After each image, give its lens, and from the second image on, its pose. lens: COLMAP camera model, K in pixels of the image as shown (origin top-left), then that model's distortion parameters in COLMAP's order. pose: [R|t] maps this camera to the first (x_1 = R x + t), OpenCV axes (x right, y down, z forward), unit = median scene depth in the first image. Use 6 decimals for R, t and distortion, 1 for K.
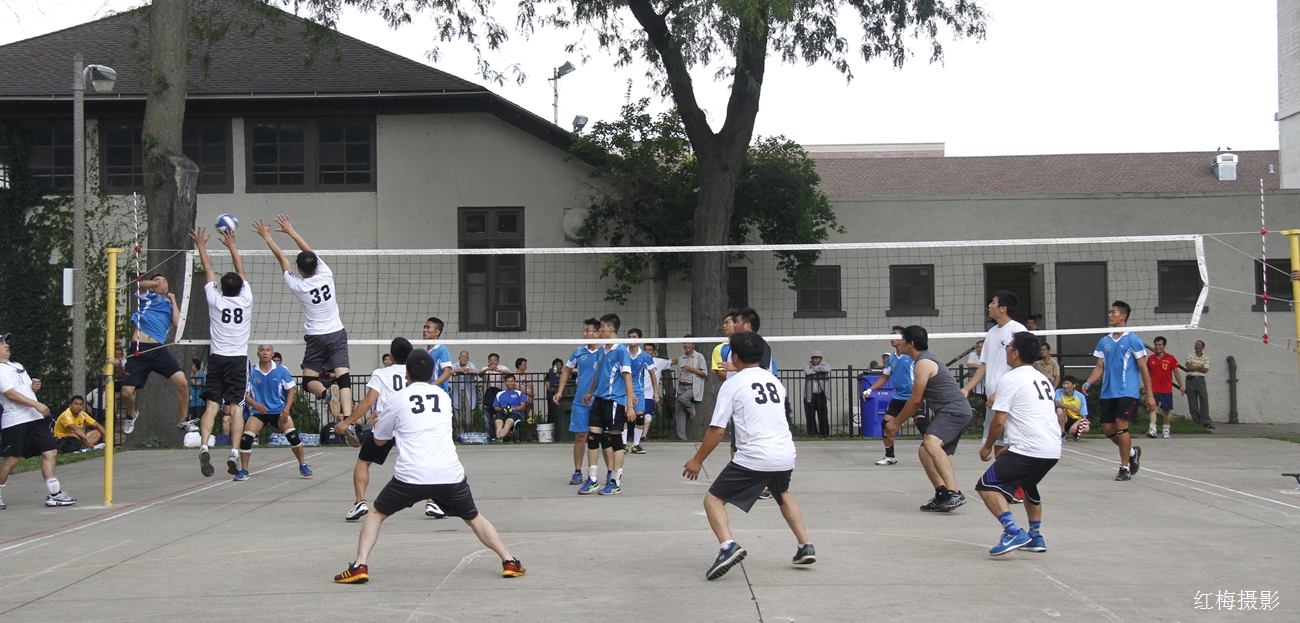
lens RADIAL K [[2180.4, 0, 642.9], [0, 2180.4, 269.0], [0, 0, 1]] dist [0.080555, 0.921211]
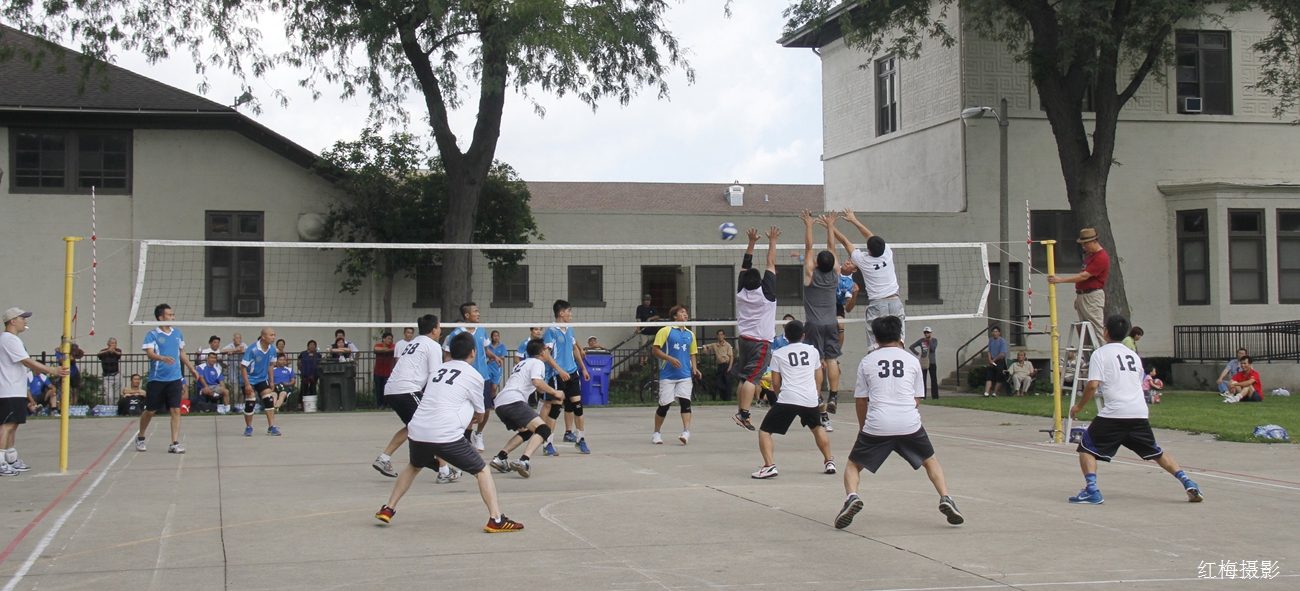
lens RADIAL K [[1720.6, 0, 651.1], [0, 1720.6, 233.9], [0, 0, 1]] dist [0.021484, 0.049880]
pose [[0.961279, 0.019780, 0.274868, -0.112478], [-0.013581, 0.999609, -0.024439, 0.003624], [-0.275244, 0.019760, 0.961171, 0.050981]]
